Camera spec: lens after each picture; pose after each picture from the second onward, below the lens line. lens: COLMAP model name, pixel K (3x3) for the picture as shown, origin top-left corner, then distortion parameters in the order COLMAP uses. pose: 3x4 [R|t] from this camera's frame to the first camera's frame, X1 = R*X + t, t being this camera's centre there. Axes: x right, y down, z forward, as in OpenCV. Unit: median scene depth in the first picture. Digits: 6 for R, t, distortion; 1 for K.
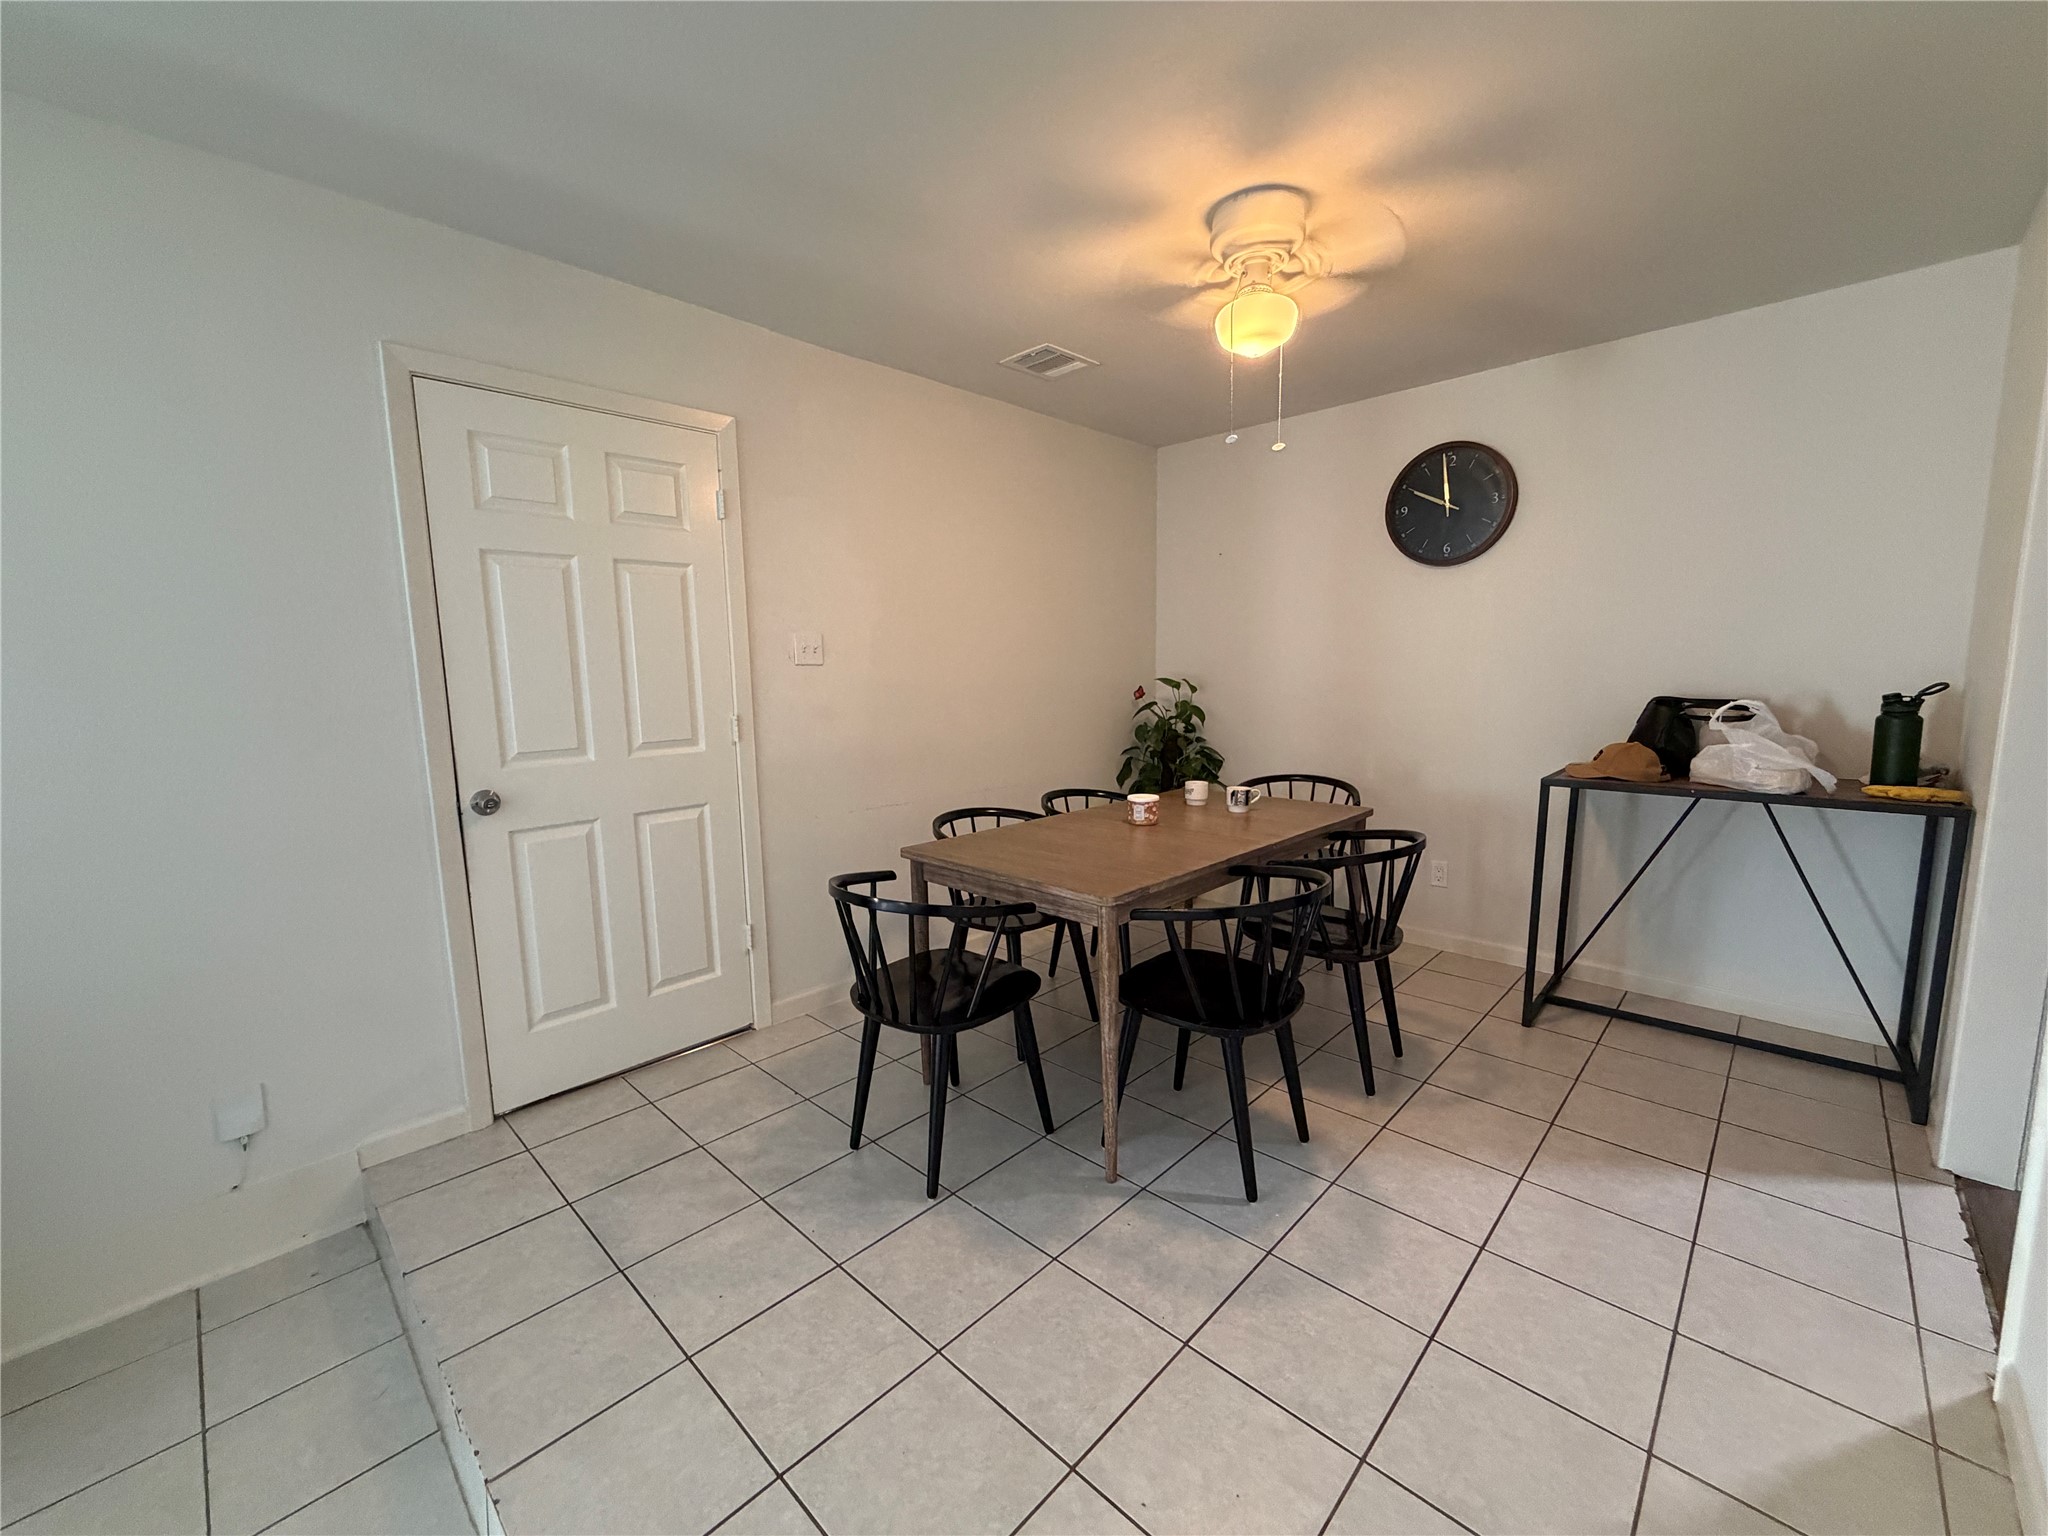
lens RADIAL K [[818.8, 0, 1017.3], [0, 818.8, 769.4], [0, 0, 1]] dist [0.000967, 0.000111]
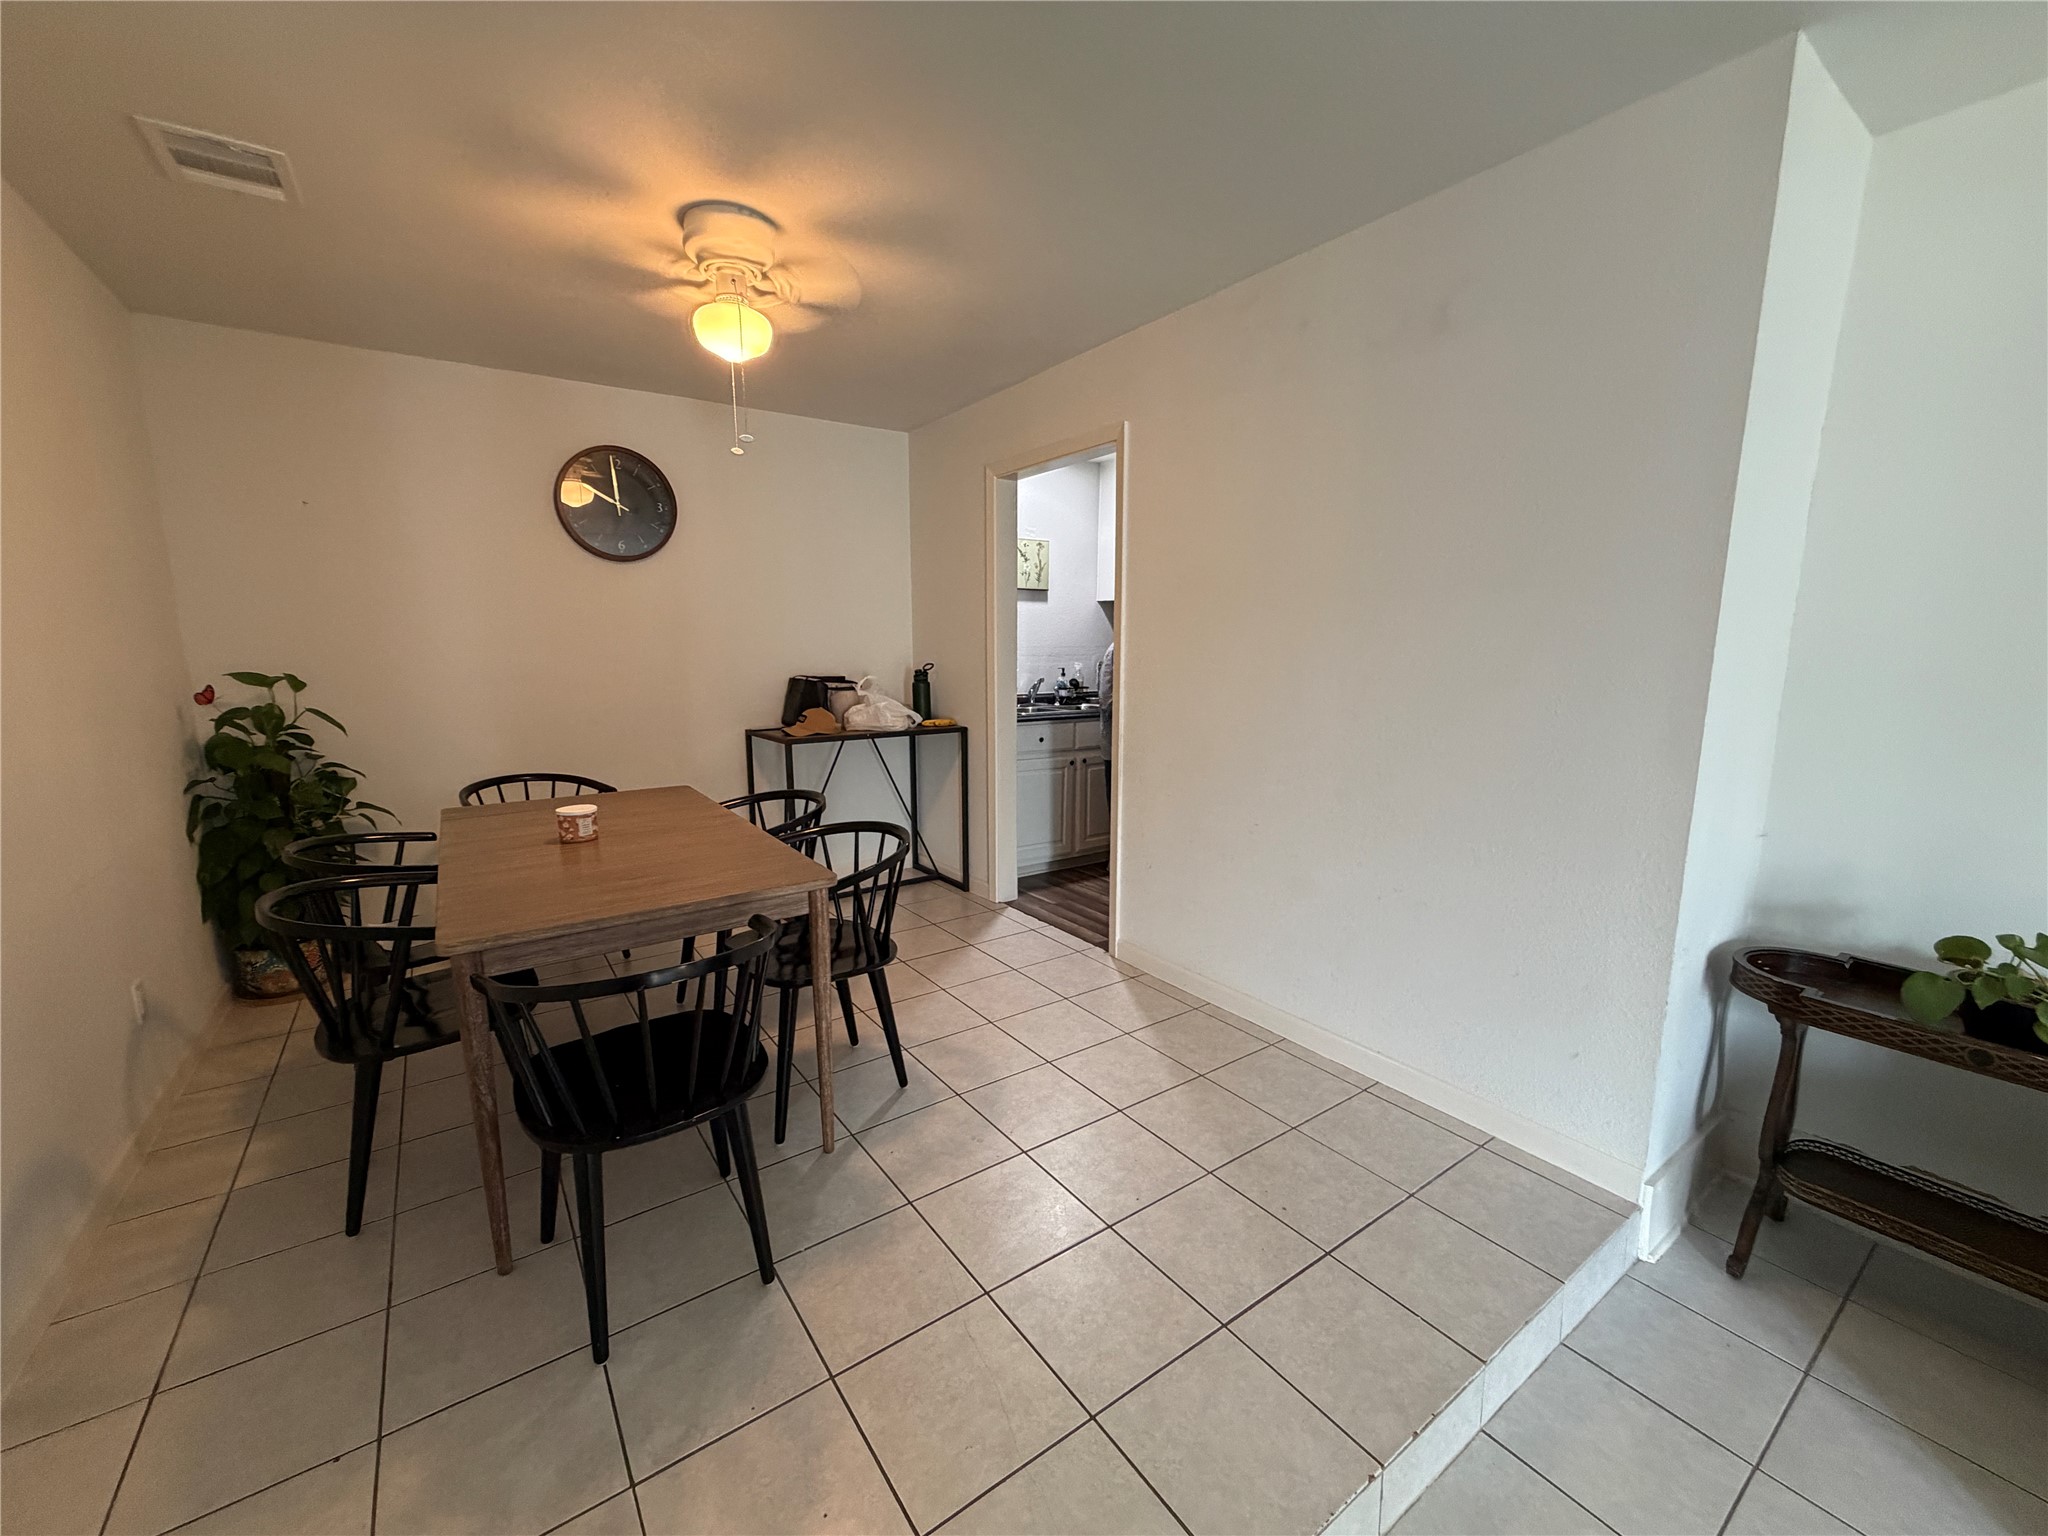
lens RADIAL K [[818.8, 0, 1017.3], [0, 818.8, 769.4], [0, 0, 1]] dist [0.000967, 0.000111]
pose [[0.187740, -0.137954, 0.972482, -0.716076], [0.123727, 0.985522, 0.115918, -0.060283], [-0.974395, 0.098560, 0.202091, 0.464539]]
